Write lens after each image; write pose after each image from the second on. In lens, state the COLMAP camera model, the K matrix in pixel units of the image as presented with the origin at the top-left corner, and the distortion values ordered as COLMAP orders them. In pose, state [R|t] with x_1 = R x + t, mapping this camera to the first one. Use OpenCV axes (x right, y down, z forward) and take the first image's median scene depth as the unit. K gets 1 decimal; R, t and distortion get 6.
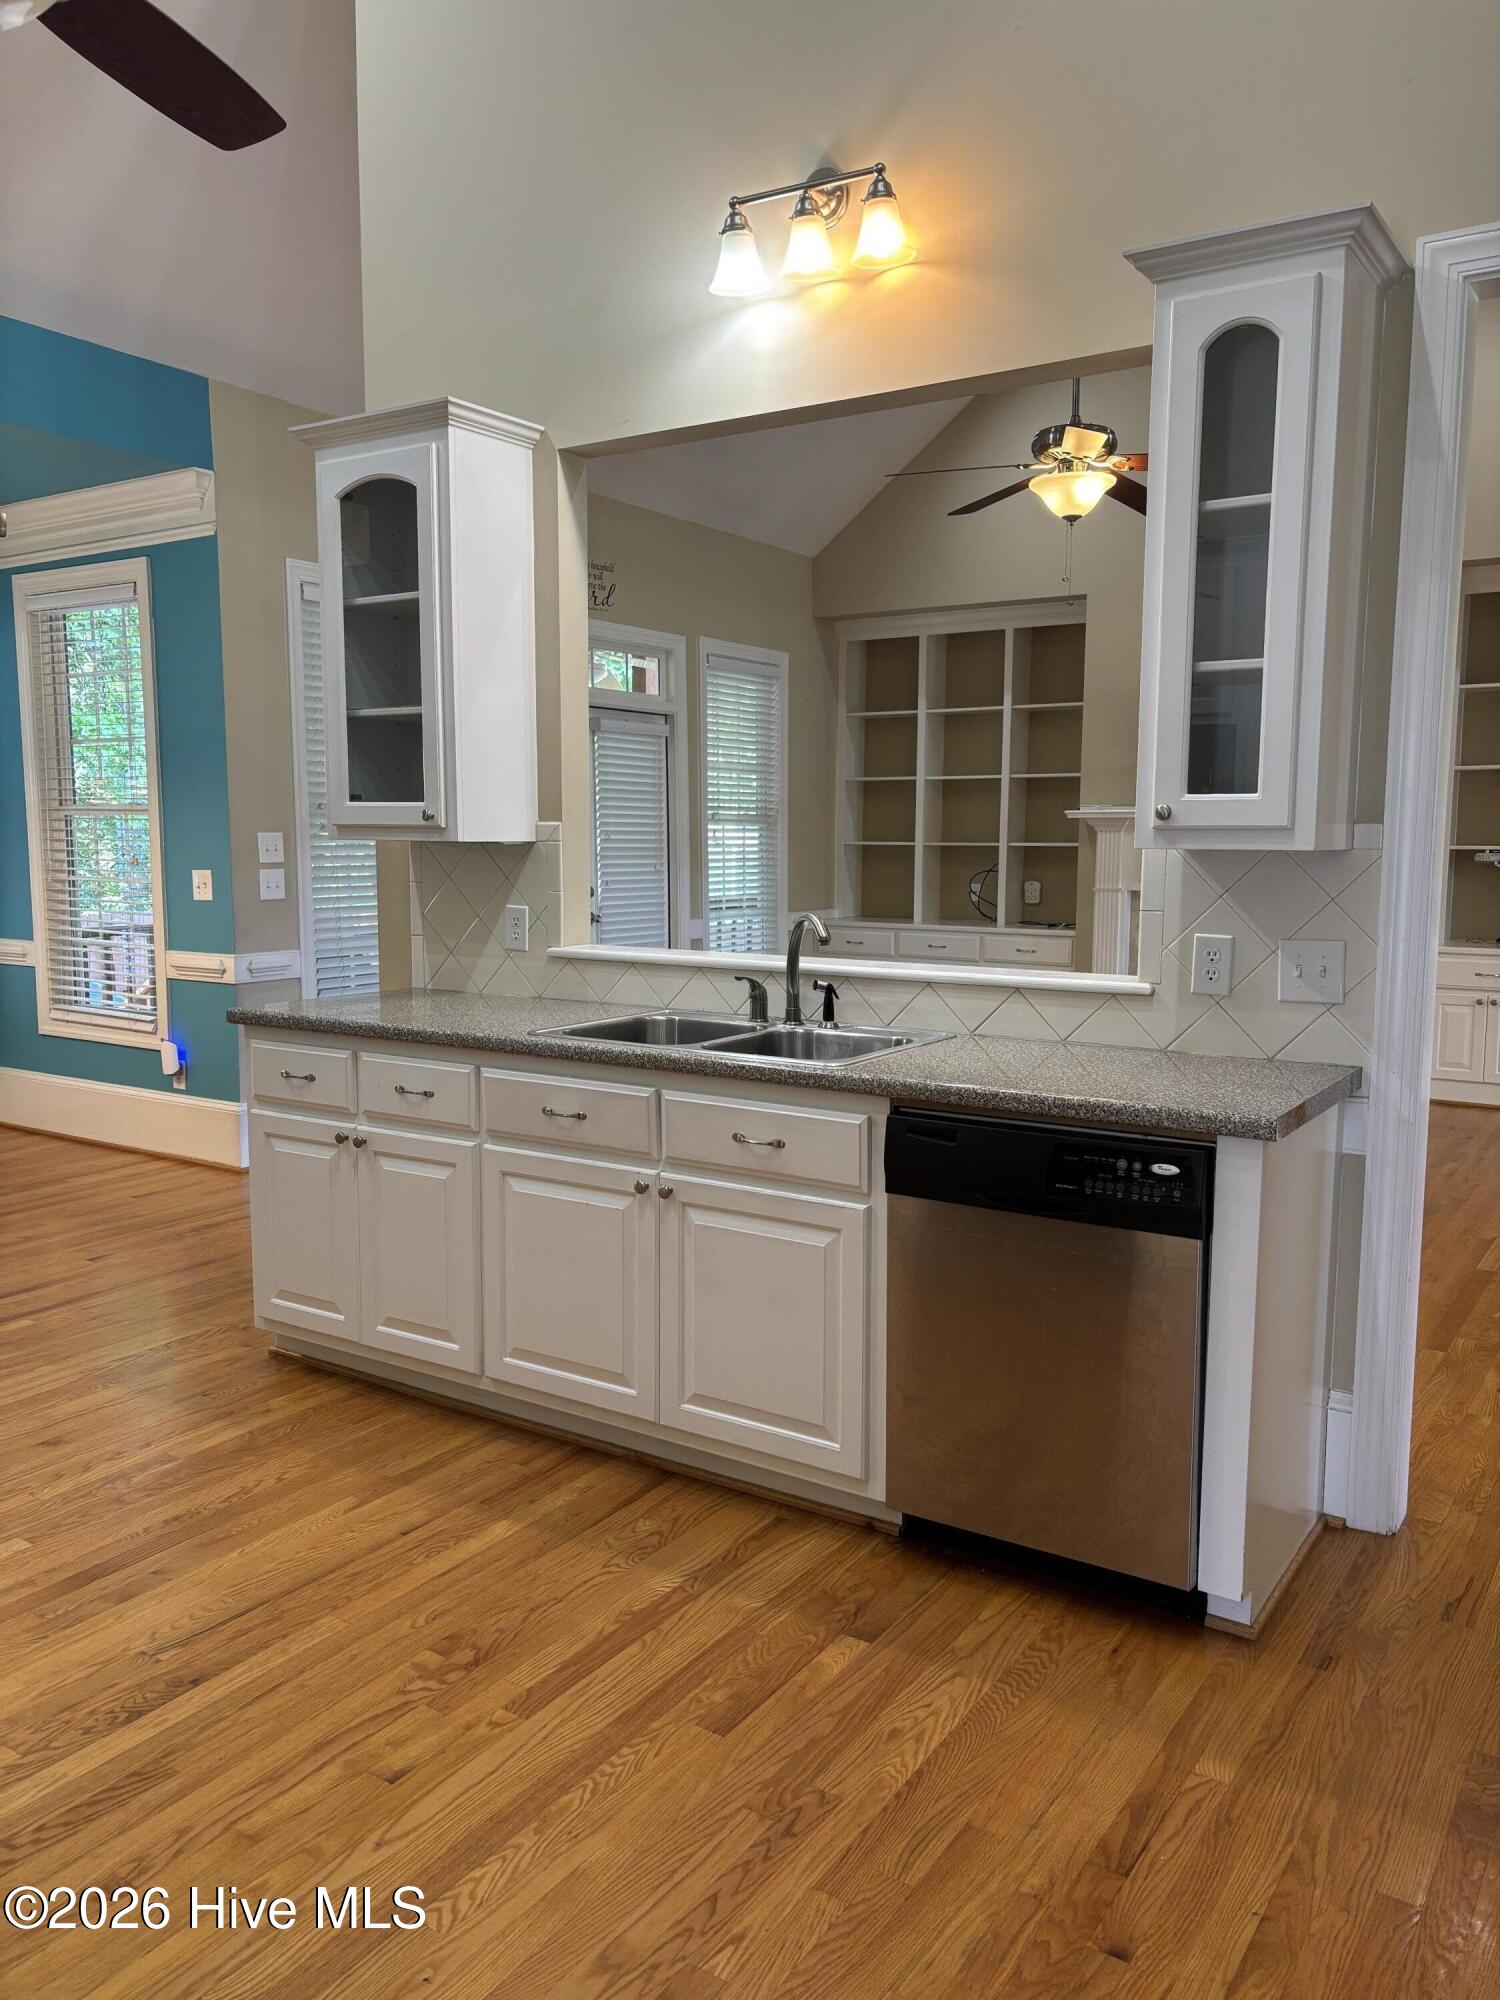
lens RADIAL K [[1504.1, 0, 731.0], [0, 1504.1, 1004.2], [0, 0, 1]] dist [0.055072, -0.065305]
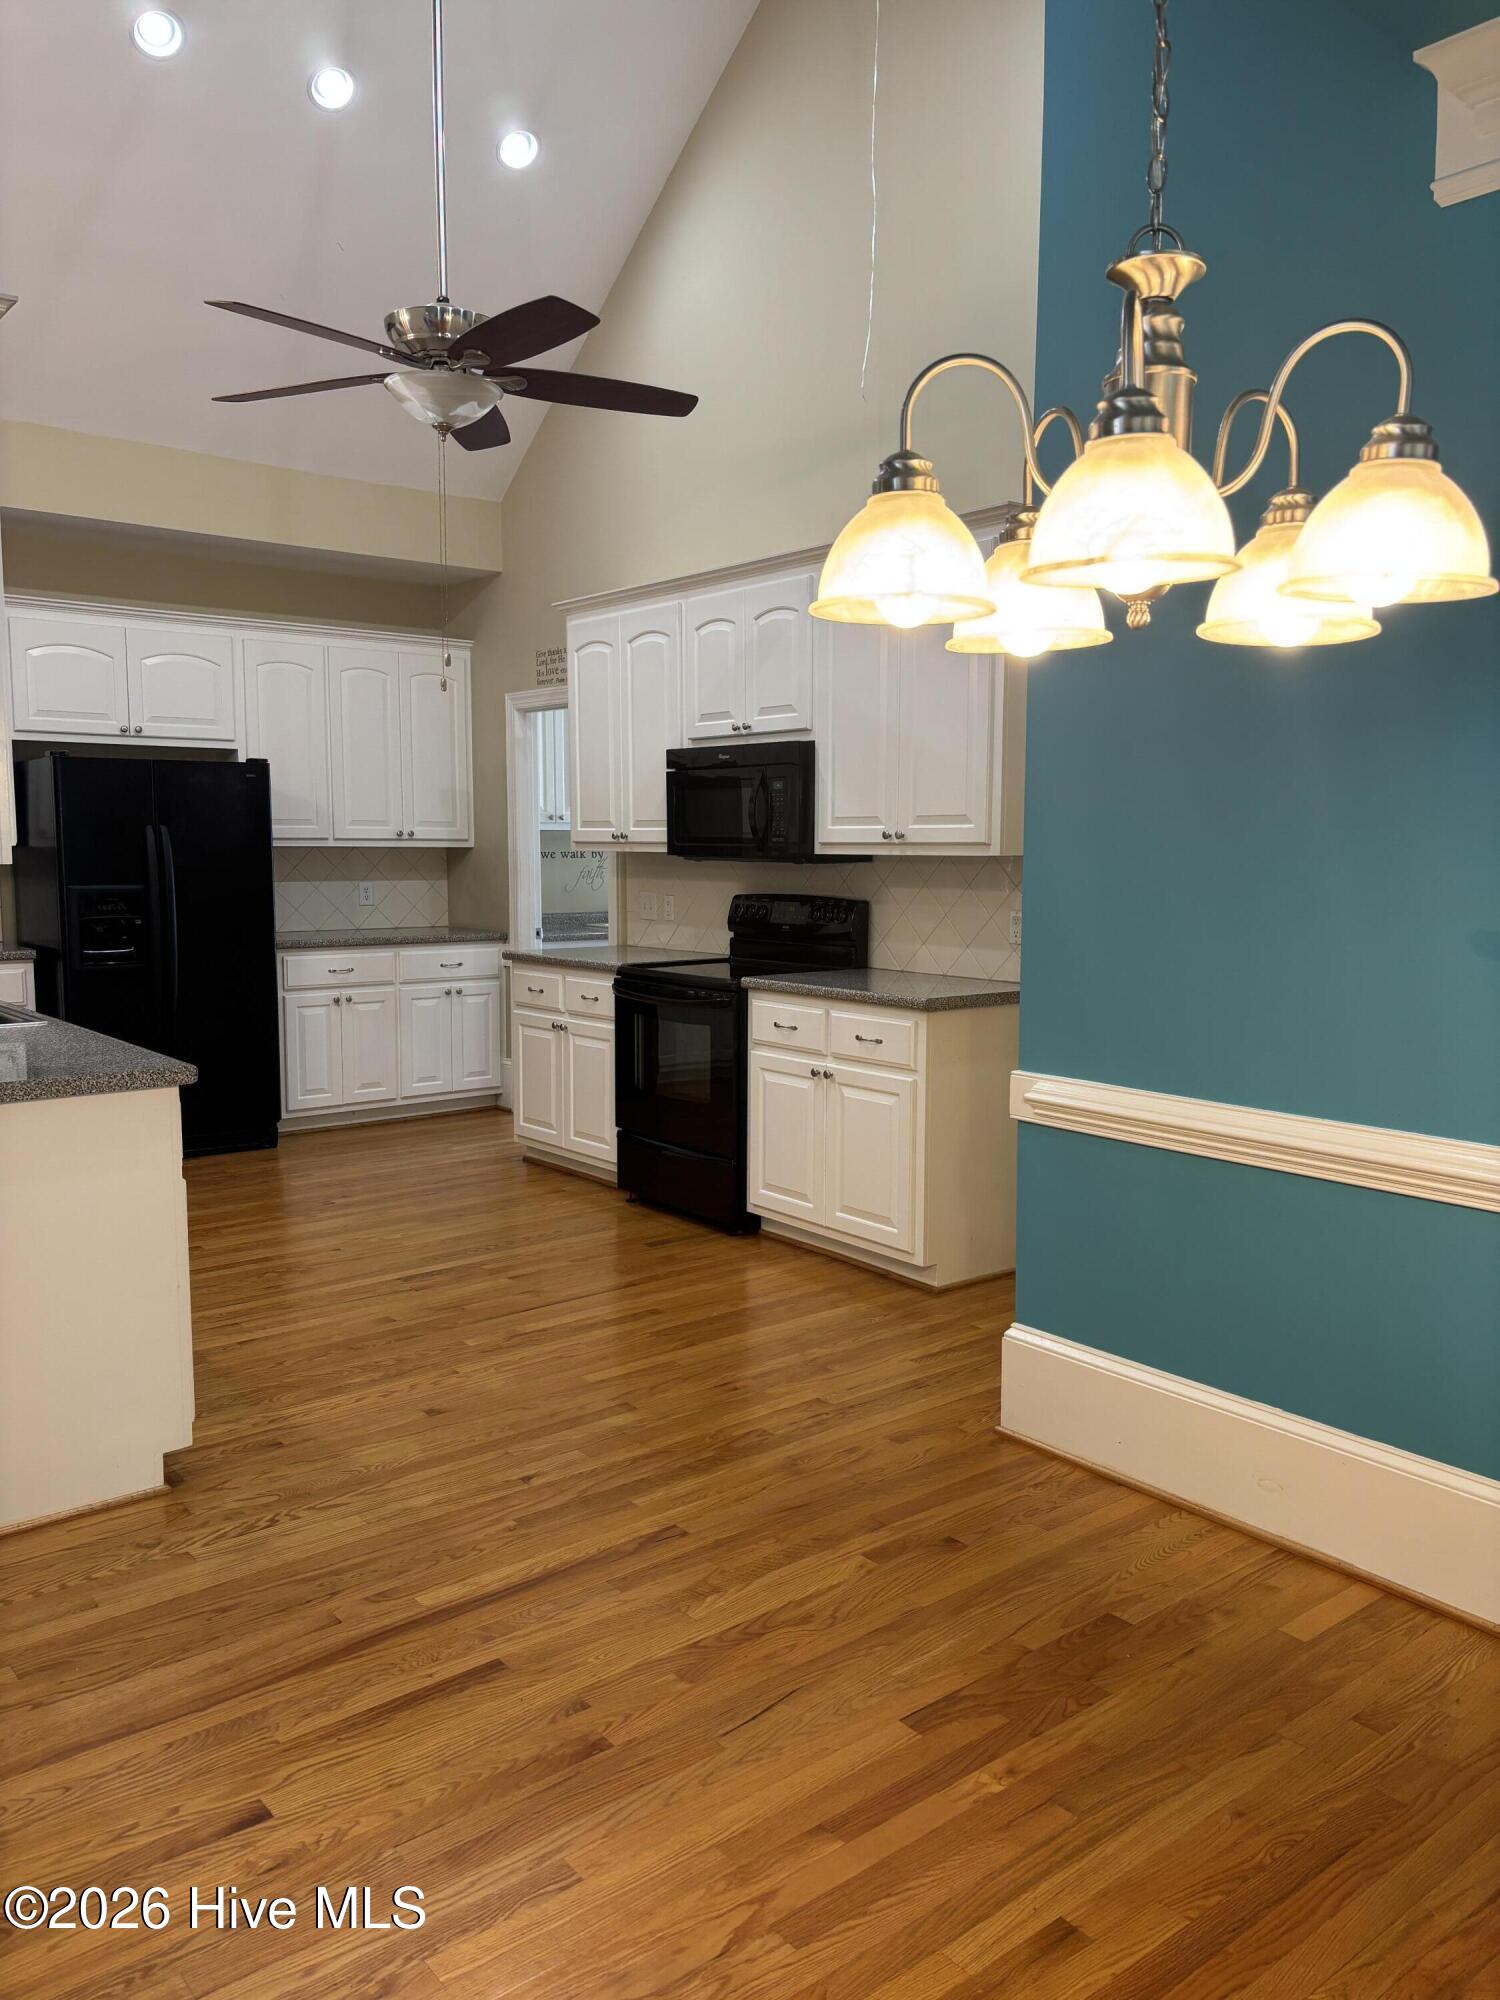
lens RADIAL K [[1504.1, 0, 763.6], [0, 1504.1, 998.6], [0, 0, 1]] dist [0.055072, -0.065305]
pose [[-0.957622, -0.036534, 0.285702, -0.964933], [0.025945, 0.976950, 0.211888, -0.222492], [-0.286857, 0.210321, -0.934600, 1.867432]]
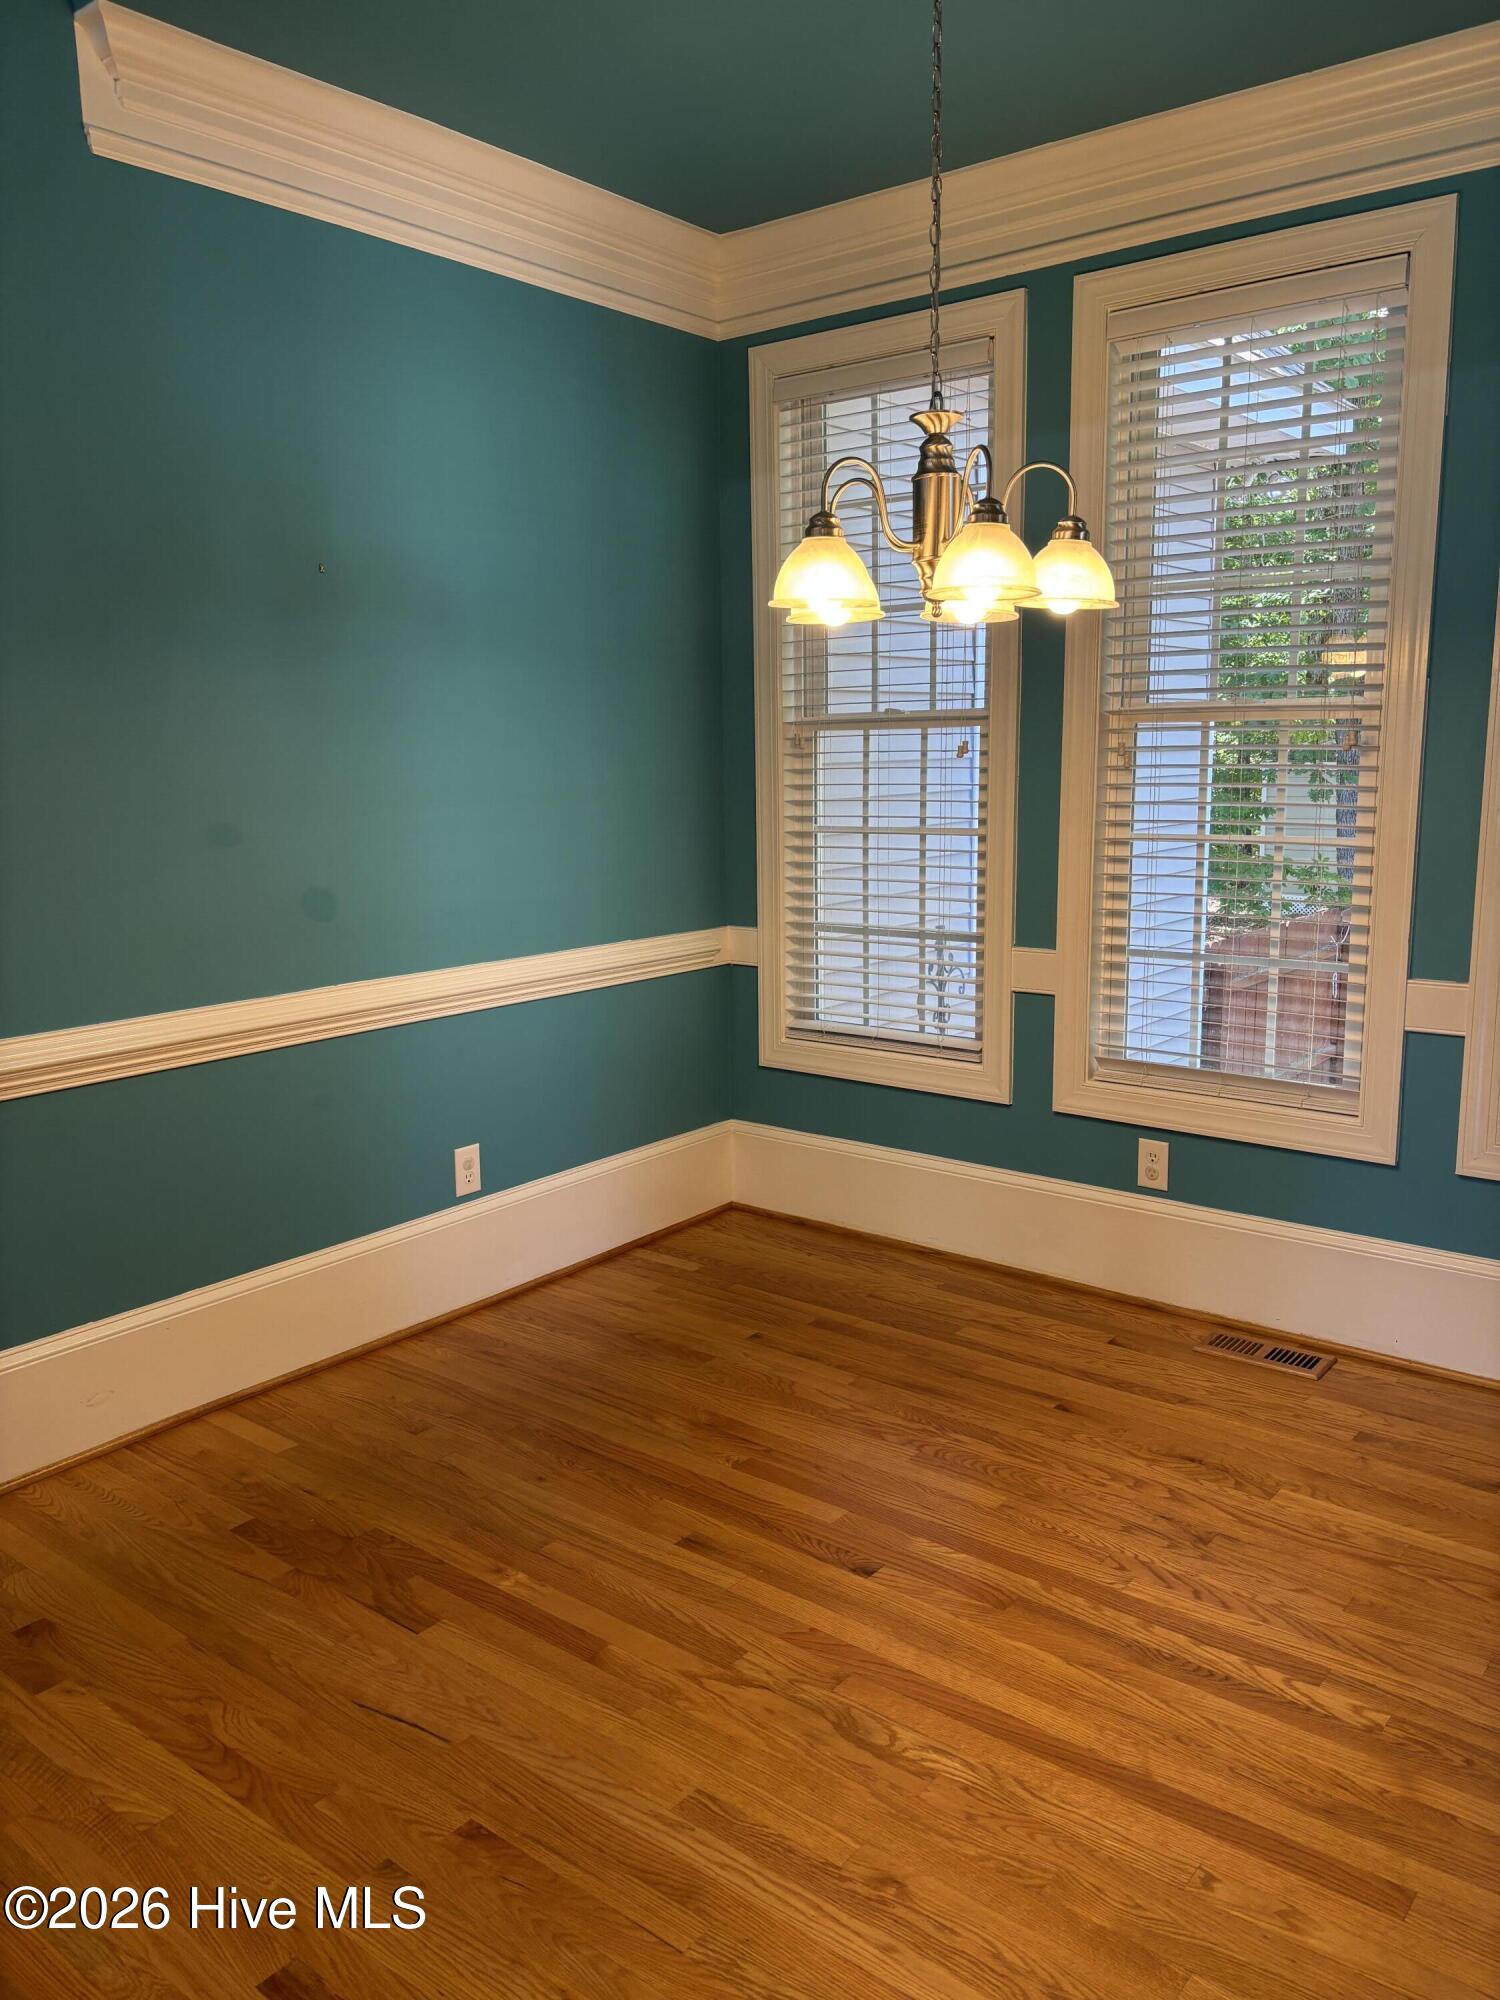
lens RADIAL K [[1504.1, 0, 761.4], [0, 1504.1, 989.4], [0, 0, 1]] dist [0.055072, -0.065305]
pose [[-0.081620, 0.163418, -0.983175, -0.207968], [-0.098390, 0.980327, 0.171112, -0.176173], [0.991795, 0.110700, -0.063936, 1.435097]]
